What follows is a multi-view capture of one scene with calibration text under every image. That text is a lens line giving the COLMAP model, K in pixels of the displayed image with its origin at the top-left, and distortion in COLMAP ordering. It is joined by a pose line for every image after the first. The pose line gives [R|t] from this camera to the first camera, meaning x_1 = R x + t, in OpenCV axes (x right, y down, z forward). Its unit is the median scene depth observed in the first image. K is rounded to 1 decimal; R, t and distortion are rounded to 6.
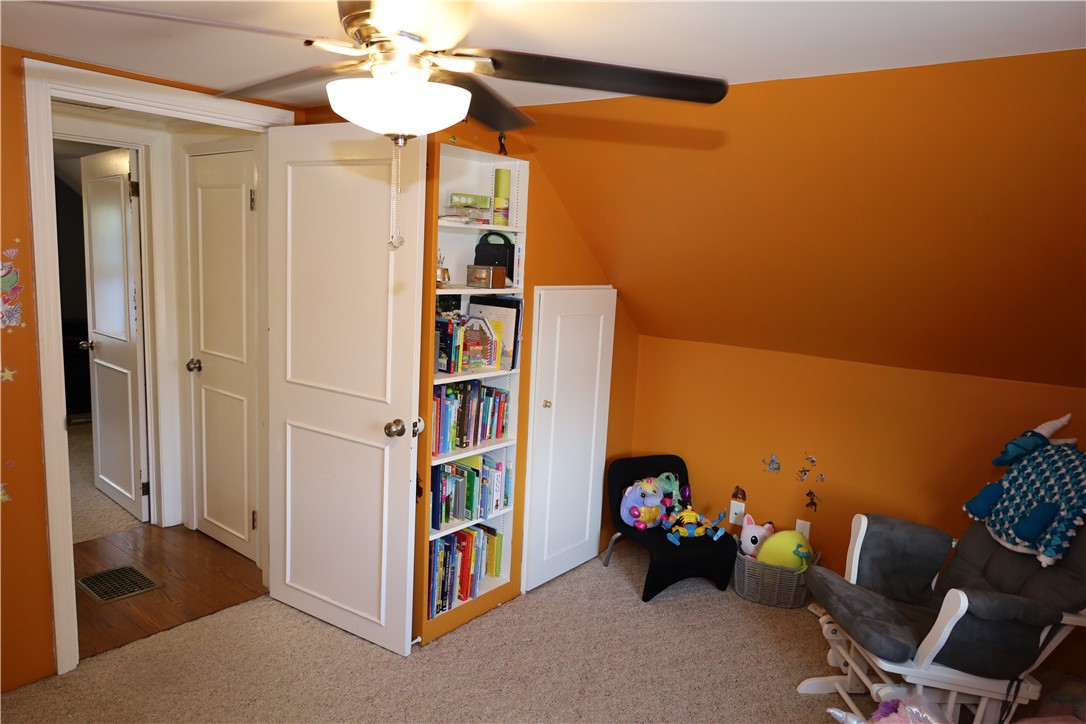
lens RADIAL K [[739.4, 0, 543.7], [0, 739.4, 365.6], [0, 0, 1]] dist [-0.008021, 0.001088]
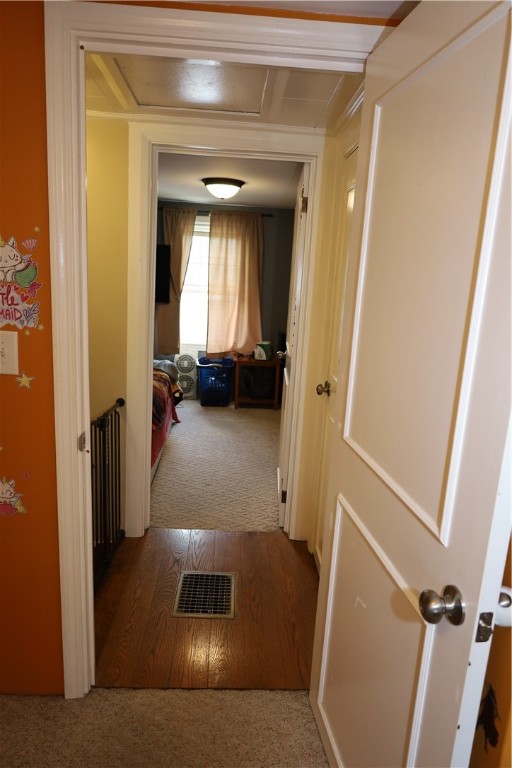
lens RADIAL K [[522.9, 0, 256.6], [0, 522.9, 384.0], [0, 0, 1]] dist [-0.008021, 0.001088]
pose [[0.658011, 0.143613, -0.739186, -0.063317], [-0.133906, 0.988315, 0.072814, -0.068492], [0.741006, 0.051069, 0.669553, 0.780670]]
